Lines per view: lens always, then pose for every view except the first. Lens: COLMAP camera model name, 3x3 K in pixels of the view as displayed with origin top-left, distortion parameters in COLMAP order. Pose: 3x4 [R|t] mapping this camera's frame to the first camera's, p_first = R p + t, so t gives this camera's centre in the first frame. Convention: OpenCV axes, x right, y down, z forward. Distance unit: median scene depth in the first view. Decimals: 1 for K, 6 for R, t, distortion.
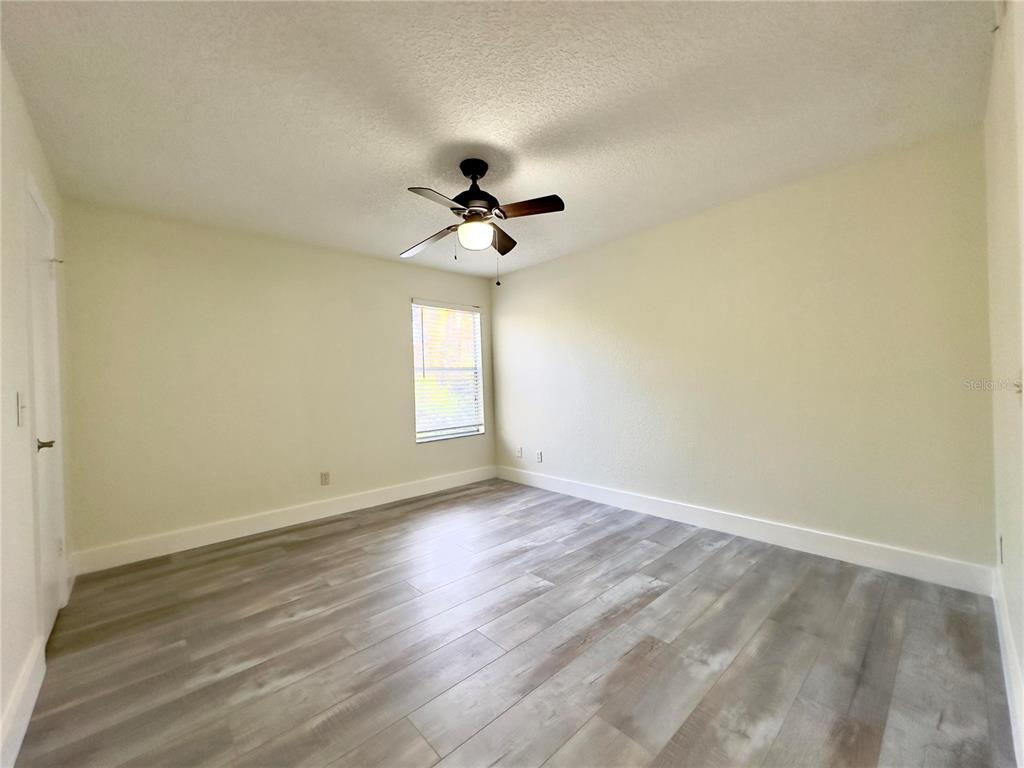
lens RADIAL K [[409.5, 0, 508.6], [0, 409.5, 382.4], [0, 0, 1]] dist [-0.004178, 0.001177]
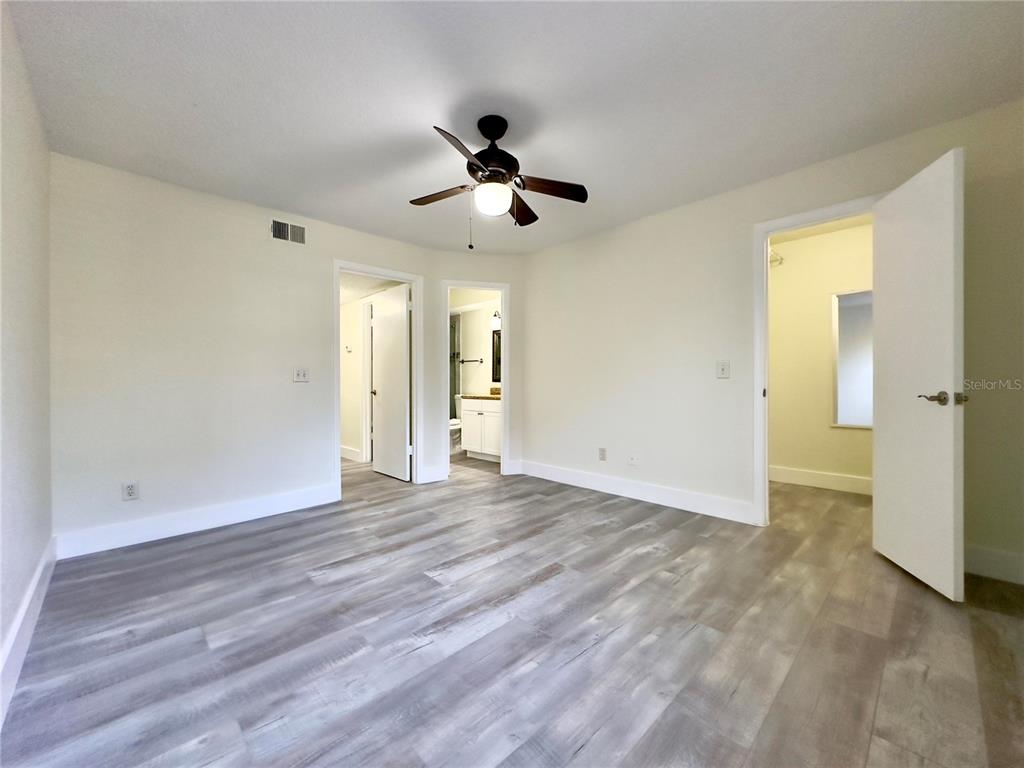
lens RADIAL K [[409.5, 0, 512.8], [0, 409.5, 383.0], [0, 0, 1]] dist [-0.004178, 0.001177]
pose [[-0.998746, 0.036475, -0.034297, -0.077390], [0.036447, 0.999335, 0.001441, 0.058769], [0.034327, 0.000190, -0.999411, 1.941940]]
